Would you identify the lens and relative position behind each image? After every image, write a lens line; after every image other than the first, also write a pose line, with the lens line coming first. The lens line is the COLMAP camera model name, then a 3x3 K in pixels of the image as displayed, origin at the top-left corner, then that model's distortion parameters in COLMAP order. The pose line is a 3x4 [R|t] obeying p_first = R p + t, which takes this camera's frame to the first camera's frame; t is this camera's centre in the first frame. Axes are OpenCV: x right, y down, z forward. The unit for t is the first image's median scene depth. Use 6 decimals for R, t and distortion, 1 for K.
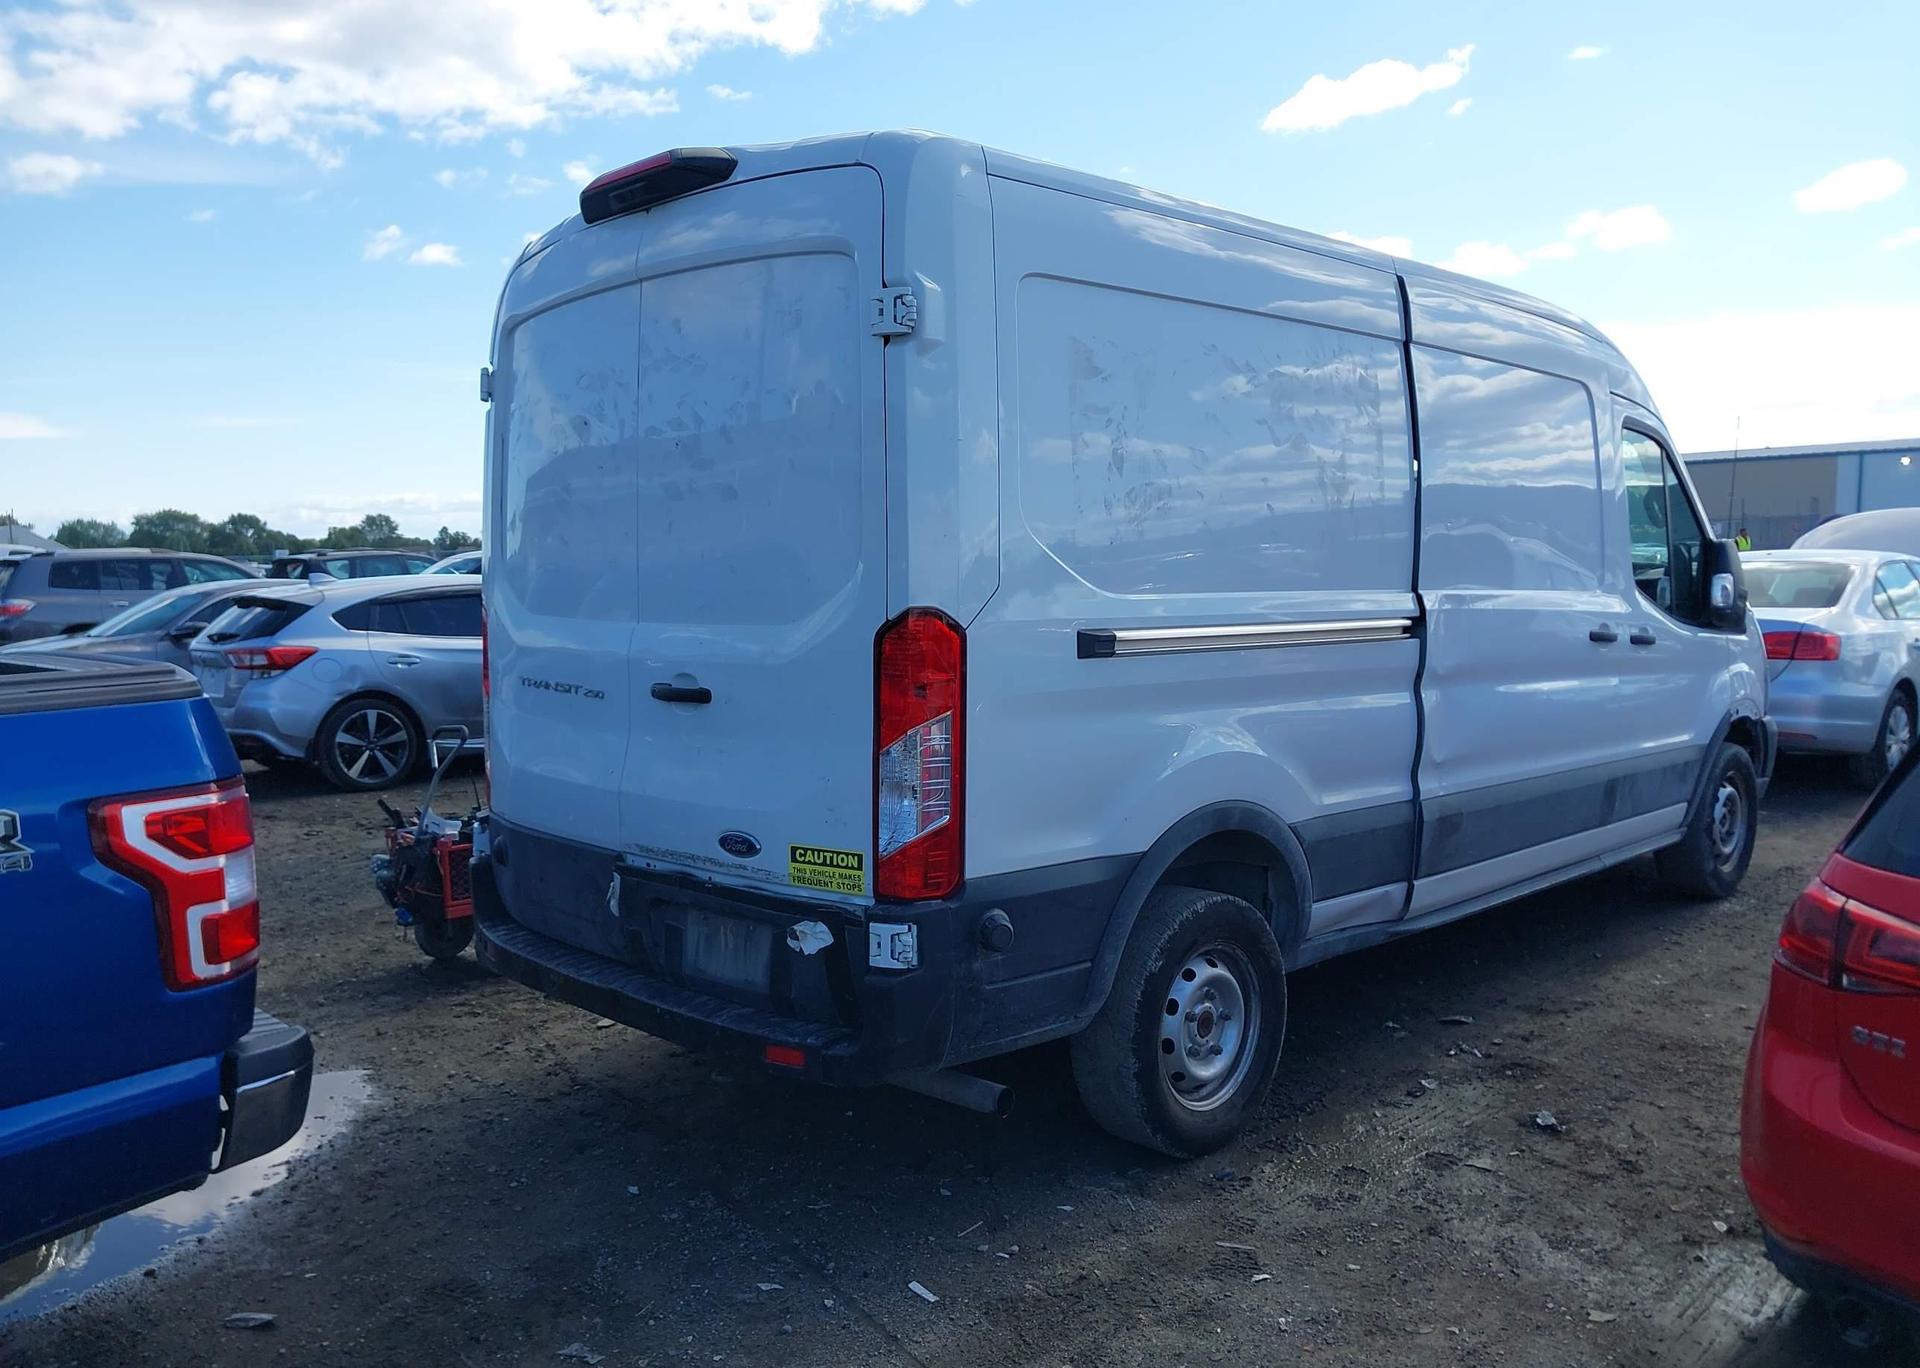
lens RADIAL K [[1672.8, 0, 978.5], [0, 1672.8, 651.7], [0, 0, 1]] dist [0.138992, -0.099878]
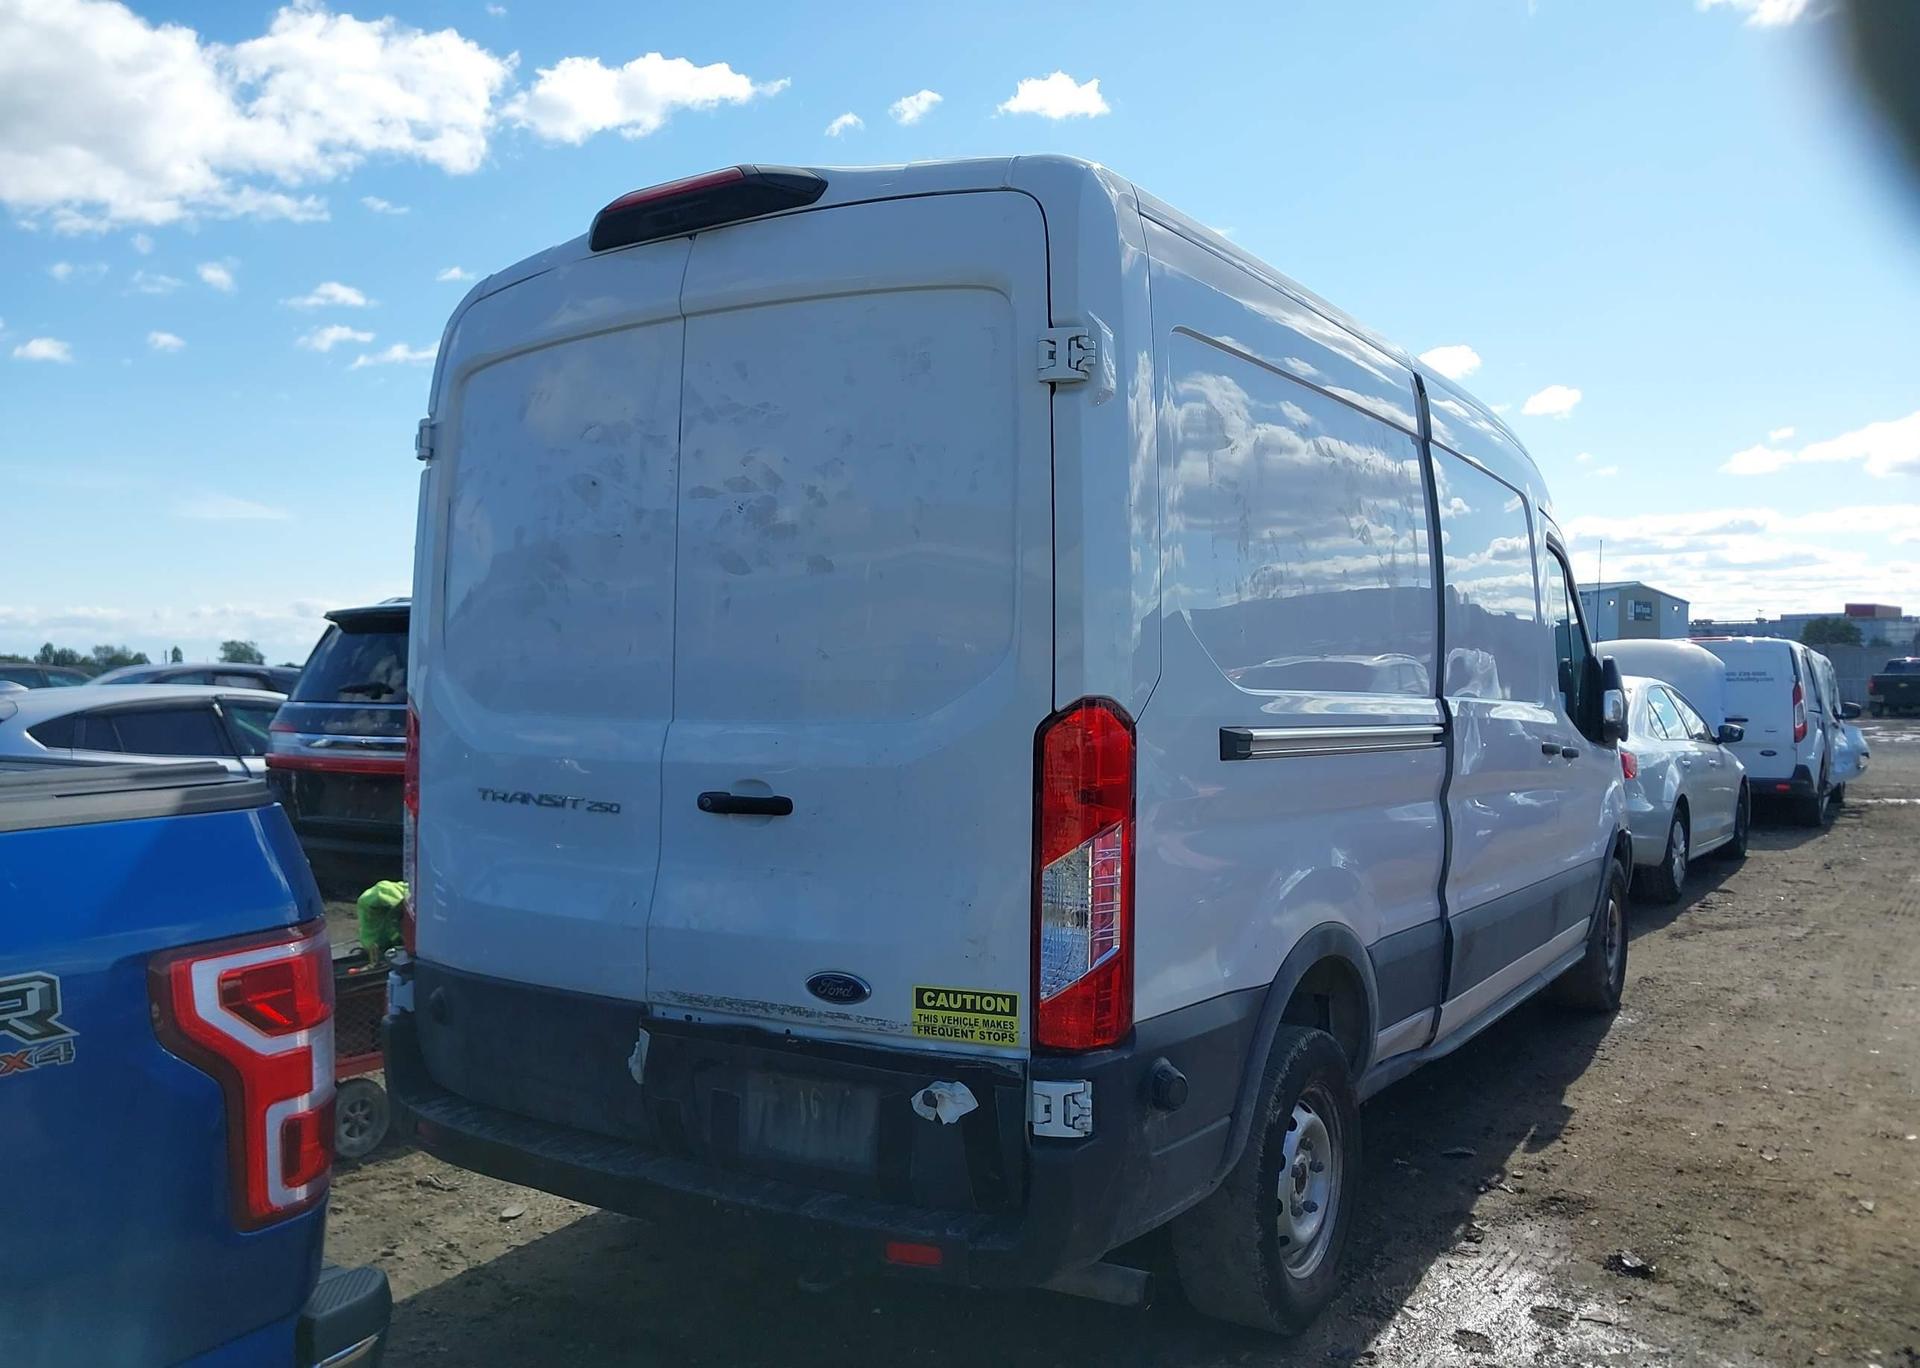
lens RADIAL K [[1622.2, 0, 990.6], [0, 1622.2, 646.9], [0, 0, 1]] dist [0.147516, -0.182873]
pose [[0.972993, 0.016823, 0.230220, -0.203778], [0.001981, 0.996695, -0.081204, 0.010715], [-0.230826, 0.079467, 0.969744, 0.154745]]
